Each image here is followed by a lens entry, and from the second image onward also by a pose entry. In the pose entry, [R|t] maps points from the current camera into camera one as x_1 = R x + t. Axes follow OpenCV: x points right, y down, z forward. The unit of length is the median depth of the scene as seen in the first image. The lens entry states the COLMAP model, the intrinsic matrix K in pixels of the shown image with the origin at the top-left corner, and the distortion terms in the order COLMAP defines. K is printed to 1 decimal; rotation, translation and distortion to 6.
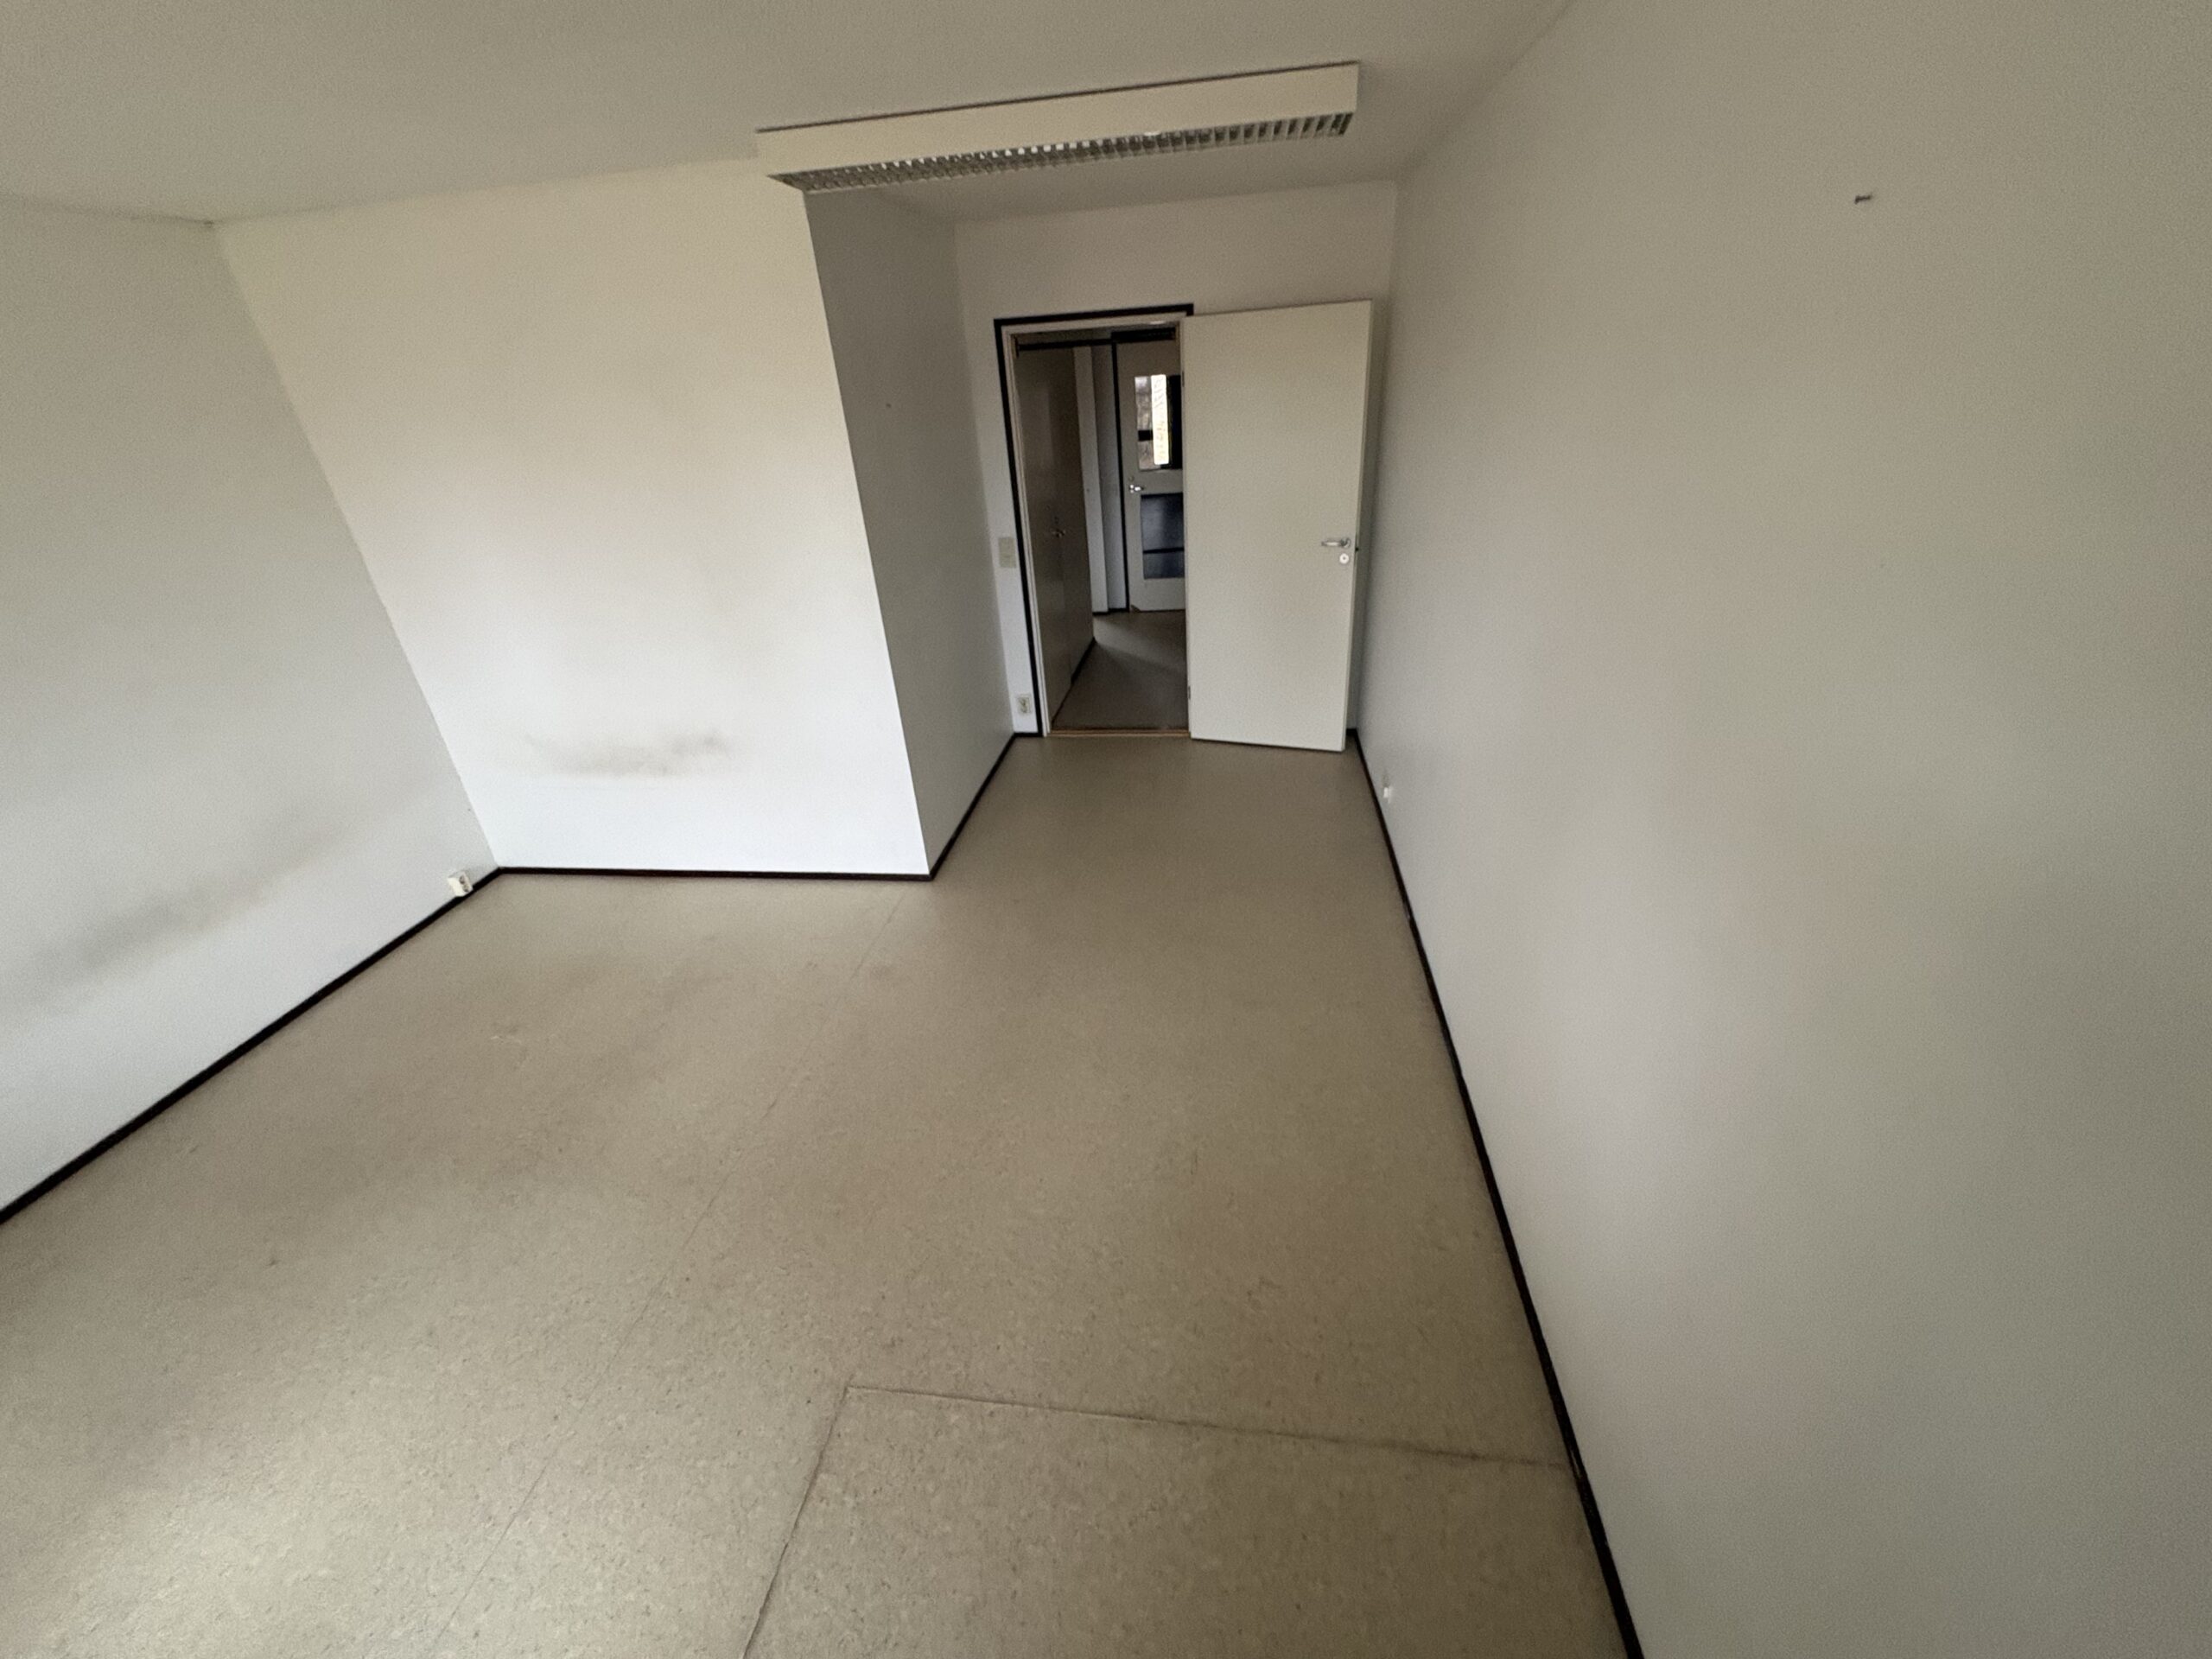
lens RADIAL K [[879.9, 0, 1106.0], [0, 879.9, 829.5], [0, 0, 1]] dist [0.000309, 0.000188]
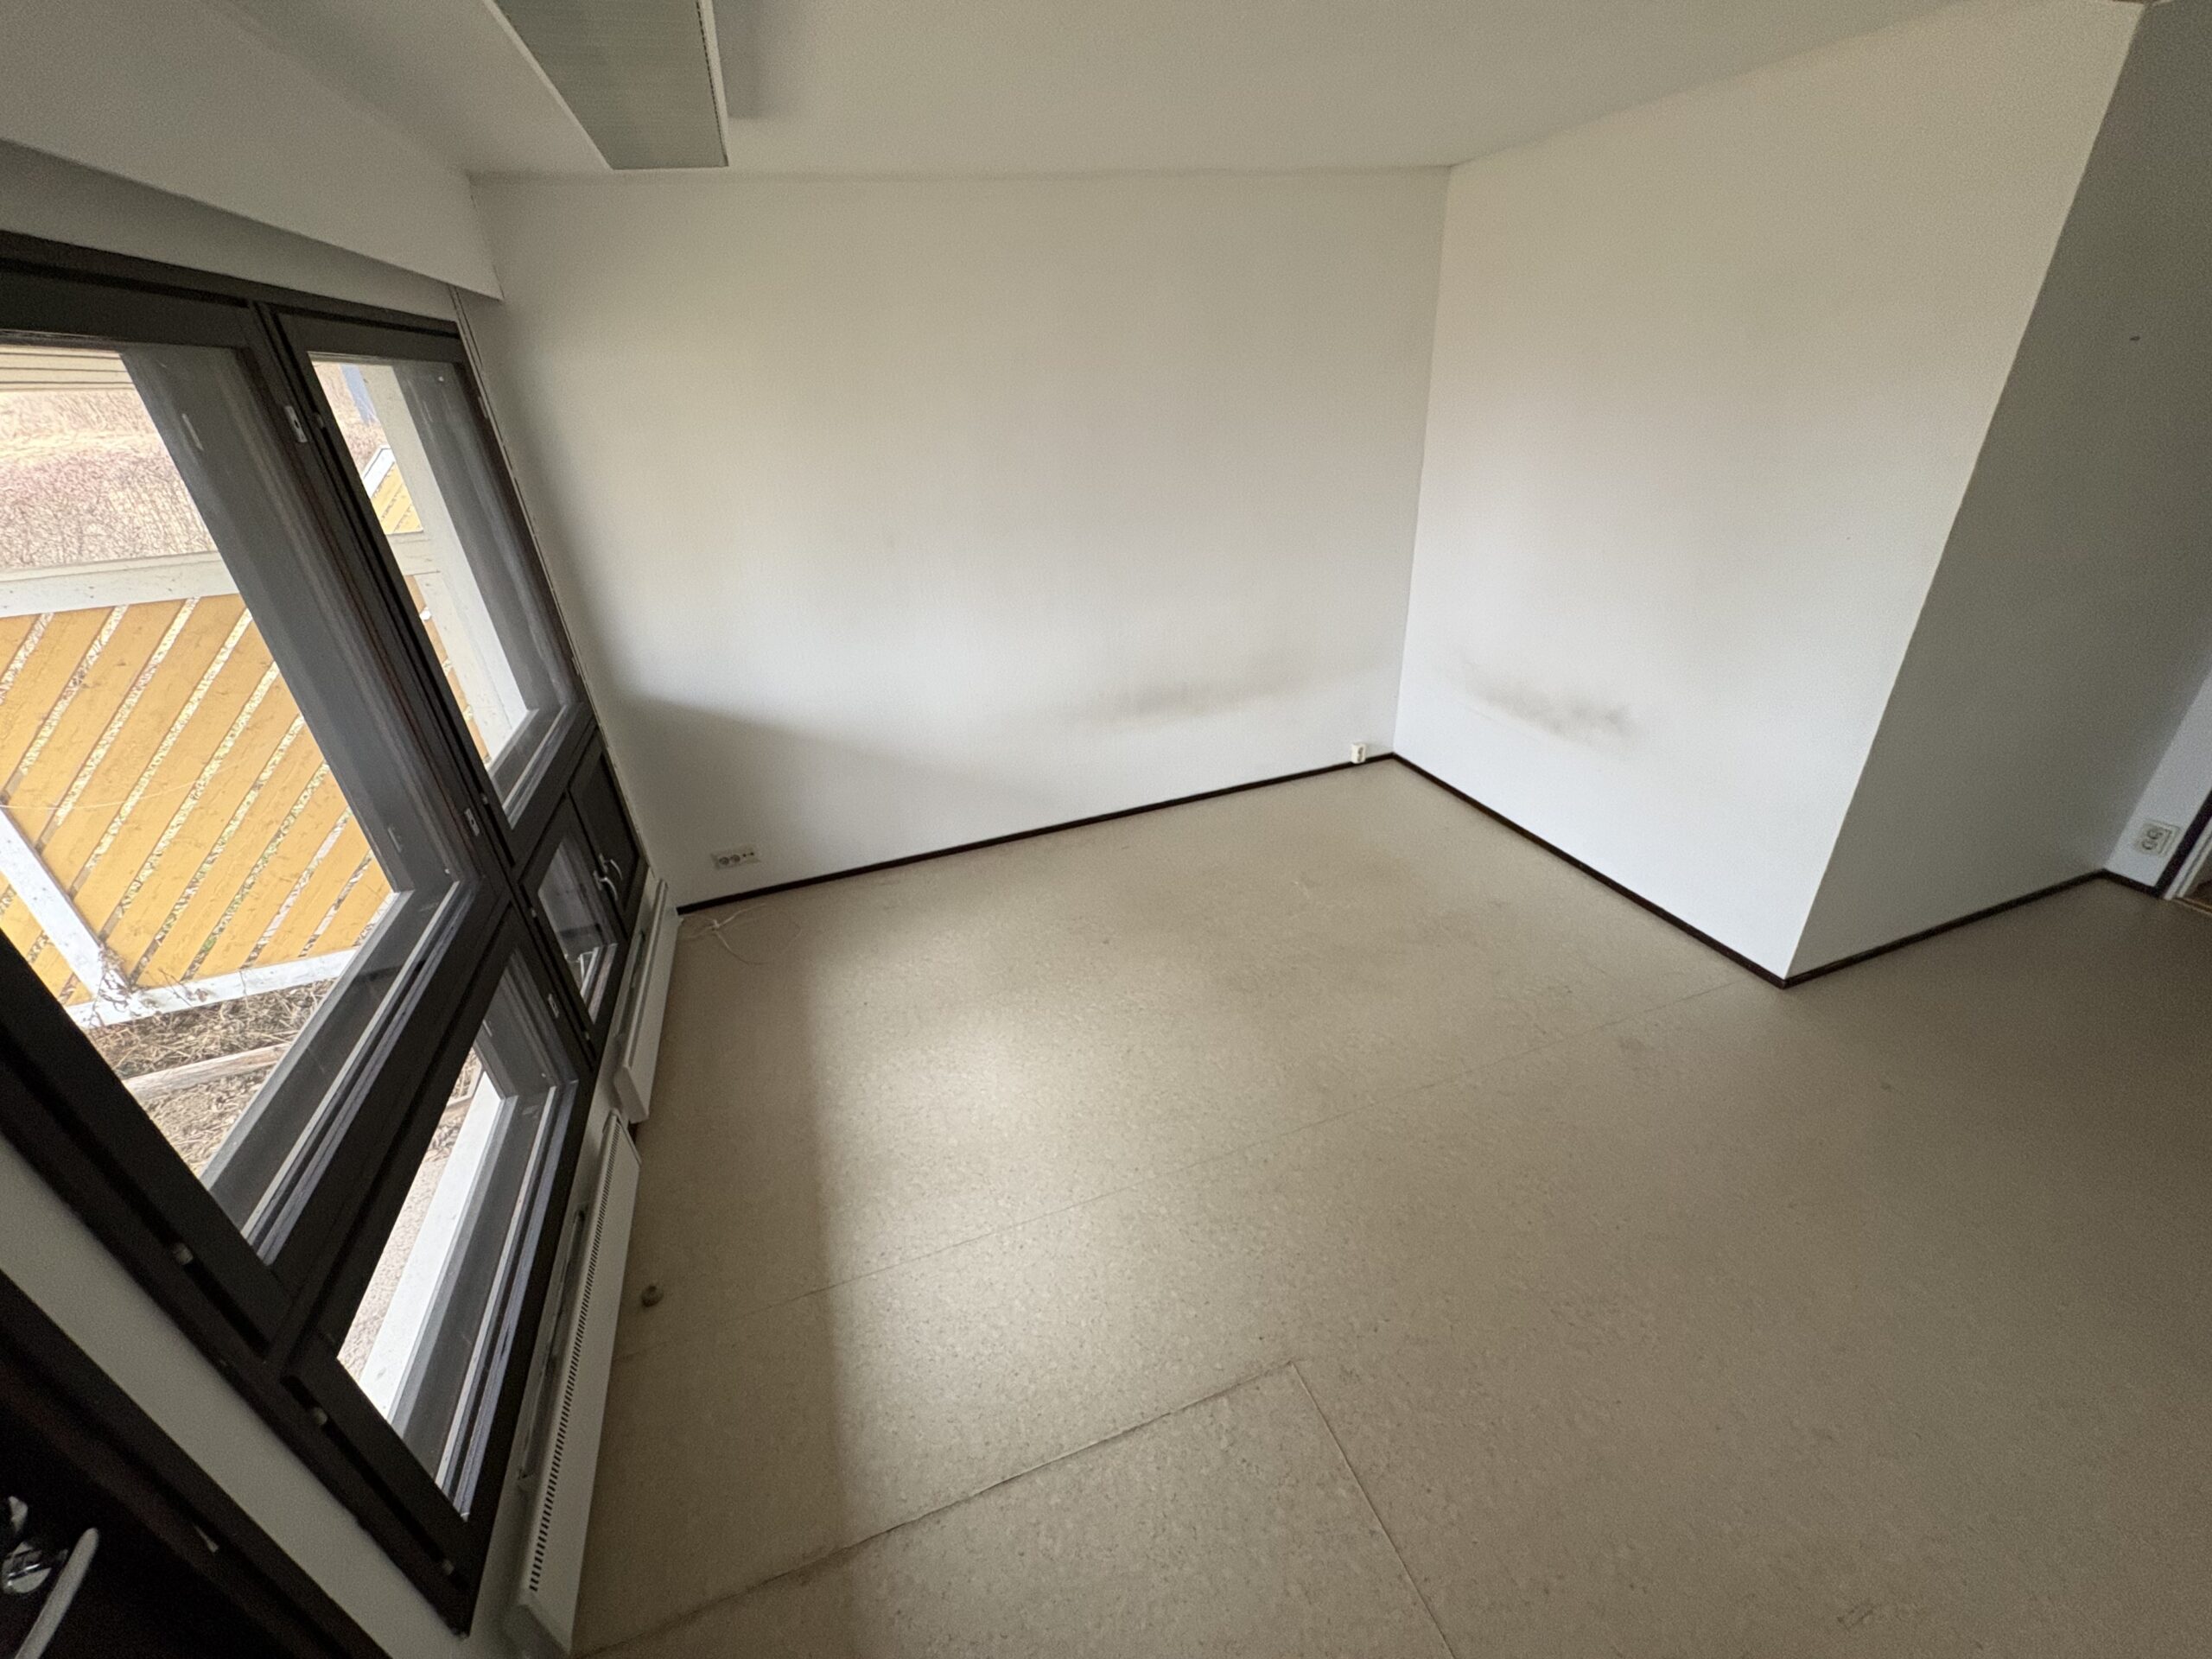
lens RADIAL K [[879.9, 0, 1106.0], [0, 879.9, 829.5], [0, 0, 1]] dist [0.000309, 0.000188]
pose [[0.459323, 0.451095, -0.765203, 0.065699], [-0.386461, 0.877135, 0.285101, -0.066729], [0.799794, 0.164768, 0.577218, 0.095902]]
